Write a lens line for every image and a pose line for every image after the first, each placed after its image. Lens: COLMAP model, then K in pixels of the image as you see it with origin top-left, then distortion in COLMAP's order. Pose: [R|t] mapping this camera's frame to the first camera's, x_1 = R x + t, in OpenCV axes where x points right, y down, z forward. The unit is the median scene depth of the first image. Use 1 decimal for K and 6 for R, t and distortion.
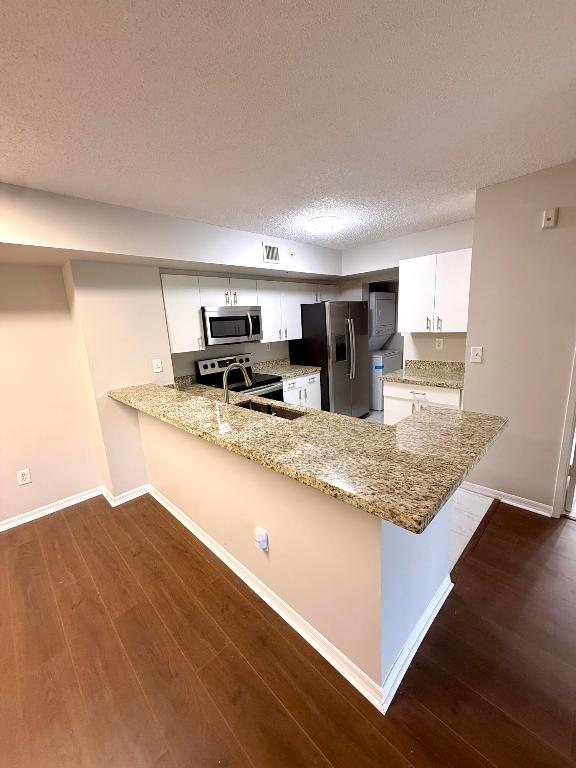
lens RADIAL K [[306.3, 0, 288.0], [0, 306.3, 384.0], [0, 0, 1]] dist [-0.000470, 0.000003]
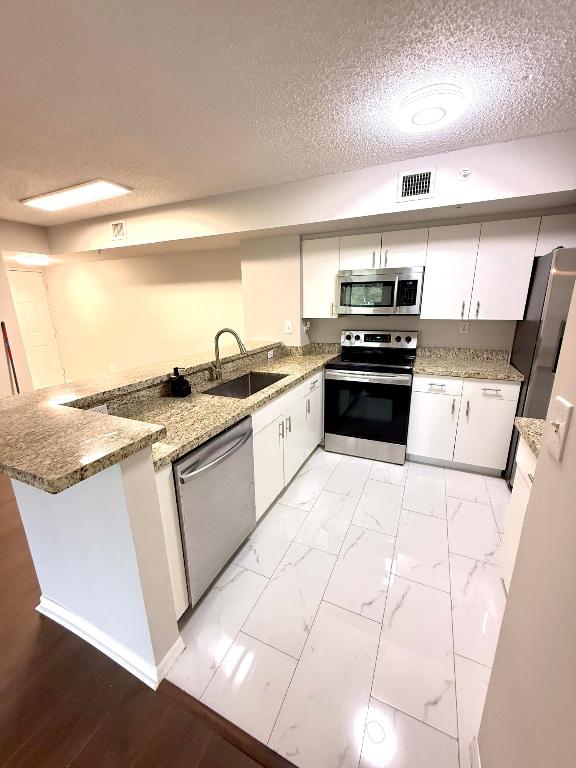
lens RADIAL K [[308.9, 0, 288.0], [0, 308.9, 384.0], [0, 0, 1]] dist [0.000128, 0.000094]
pose [[0.348187, 0.290137, -0.891396, 0.550979], [-0.194289, 0.952586, 0.234162, -0.107406], [0.917070, 0.091656, 0.388048, 0.489324]]
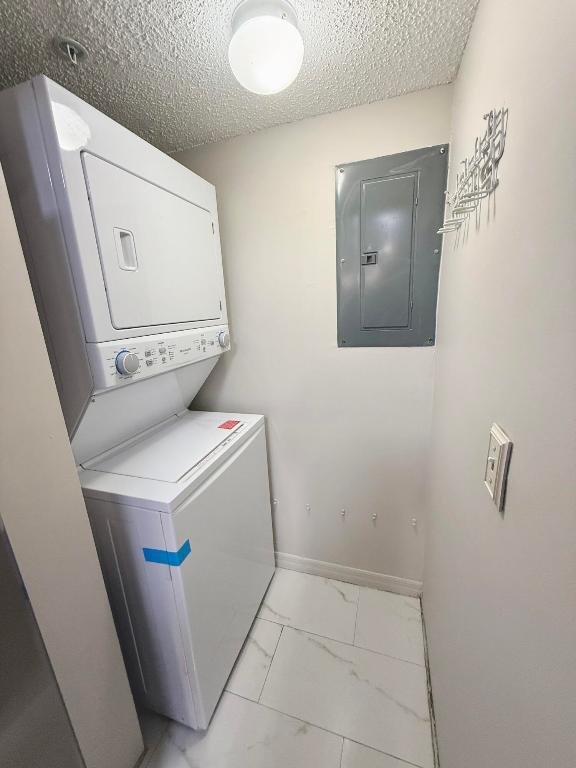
lens RADIAL K [[306.3, 0, 288.0], [0, 306.3, 384.0], [0, 0, 1]] dist [-0.000470, 0.000003]
pose [[0.889432, -0.103916, 0.445098, 0.413189], [0.095049, 0.994575, 0.042265, -0.221006], [-0.447076, 0.004714, 0.894484, 1.134616]]
